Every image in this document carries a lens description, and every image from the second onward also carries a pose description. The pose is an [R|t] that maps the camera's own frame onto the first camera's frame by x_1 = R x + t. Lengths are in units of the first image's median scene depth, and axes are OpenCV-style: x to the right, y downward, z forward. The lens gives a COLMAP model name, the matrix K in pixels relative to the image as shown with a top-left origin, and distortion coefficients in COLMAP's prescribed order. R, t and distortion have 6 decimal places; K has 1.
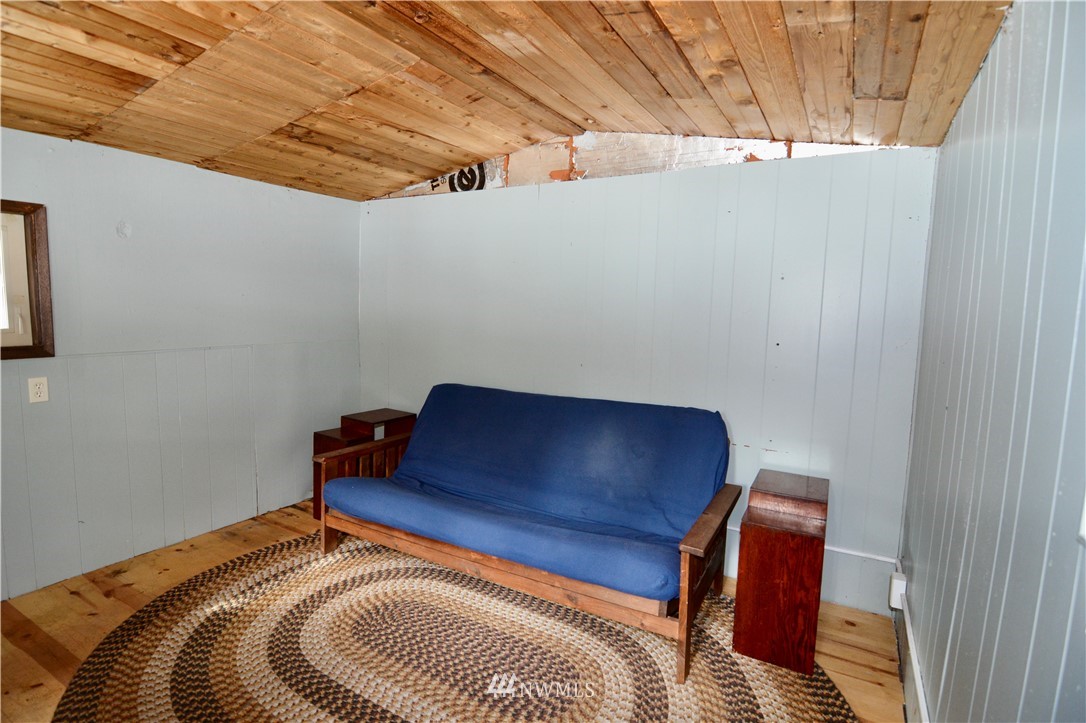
lens RADIAL K [[529.7, 0, 543.0], [0, 529.7, 361.5], [0, 0, 1]] dist [-0.023029, -0.000183]
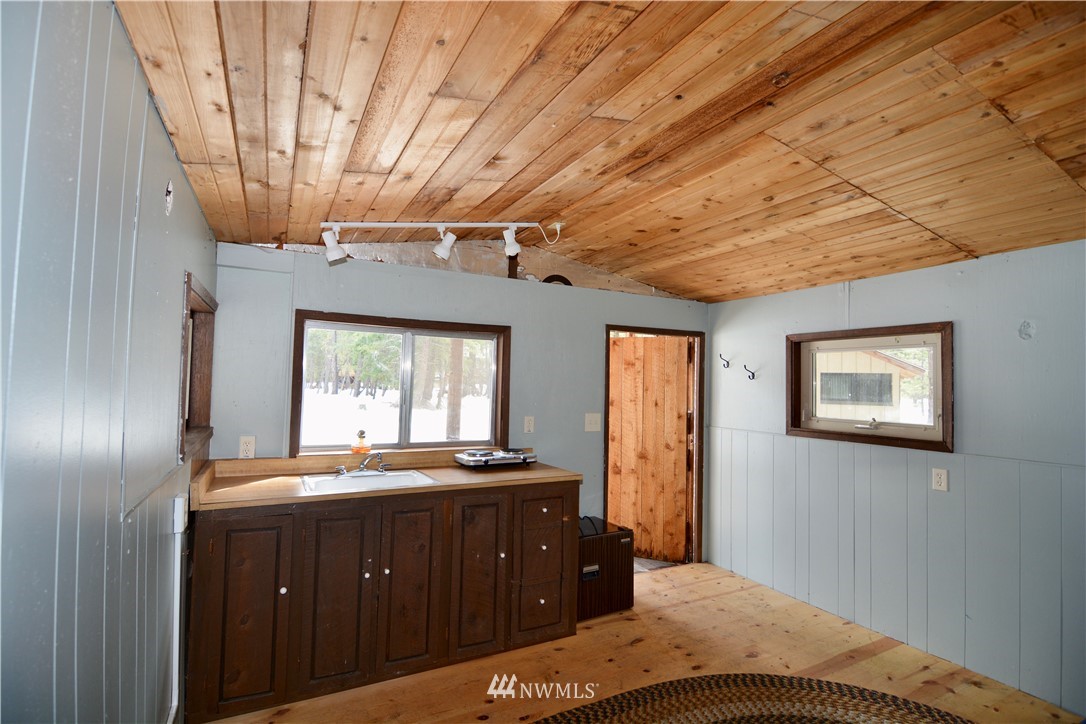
lens RADIAL K [[516.4, 0, 543.0], [0, 516.4, 362.0], [0, 0, 1]] dist [-0.019444, -0.000898]
pose [[-0.542783, -0.064599, -0.837385, 0.437362], [-0.121170, 0.992630, 0.001966, -0.091101], [0.831086, 0.102533, -0.546610, 0.774688]]
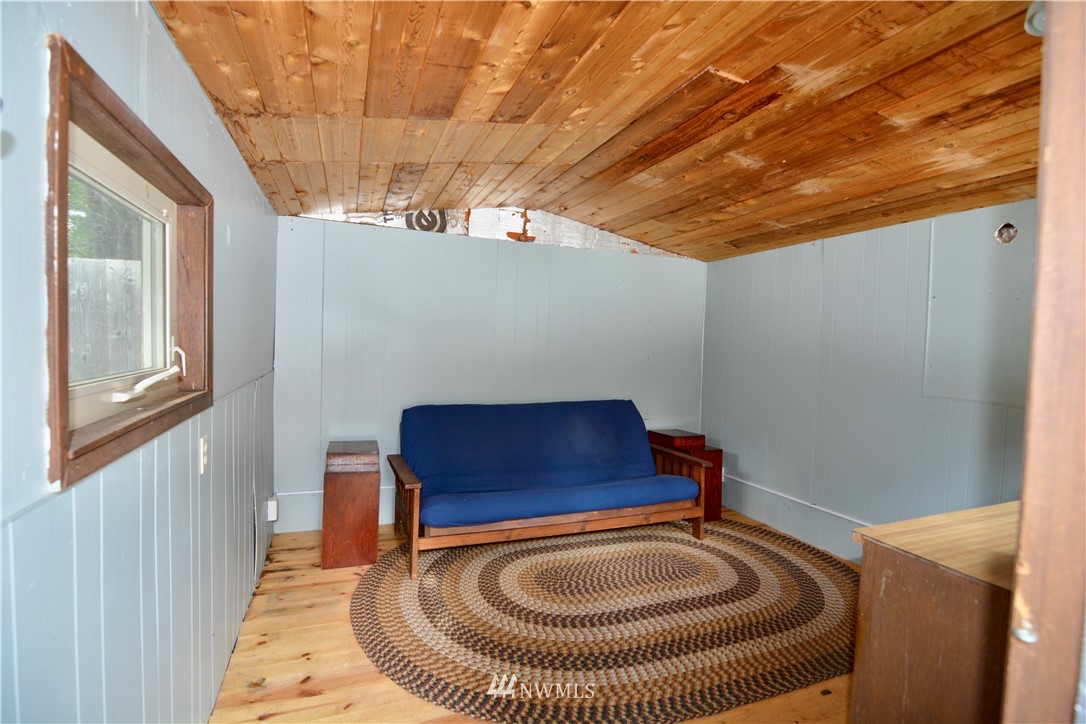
lens RADIAL K [[516.4, 0, 543.0], [0, 516.4, 362.0], [0, 0, 1]] dist [-0.019444, -0.000898]
pose [[0.636102, -0.035019, 0.770810, -1.099224], [0.064842, 0.997862, -0.008176, -0.029847], [-0.768875, 0.055182, 0.637013, 0.176455]]
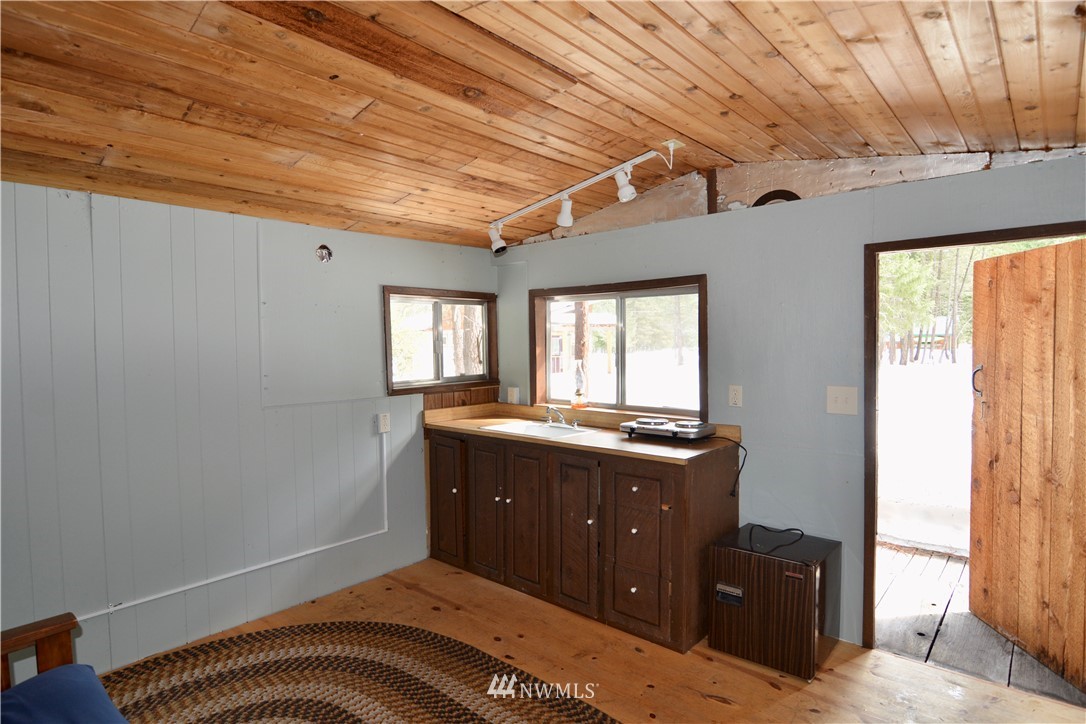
lens RADIAL K [[577.0, 0, 543.0], [0, 577.0, 362.0], [0, 0, 1]] dist [-0.028580, -0.000573]
pose [[-0.975741, -0.017832, 0.218199, -0.529644], [0.013092, 0.990141, 0.139461, -0.157410], [-0.218535, 0.138935, -0.965888, 1.227194]]
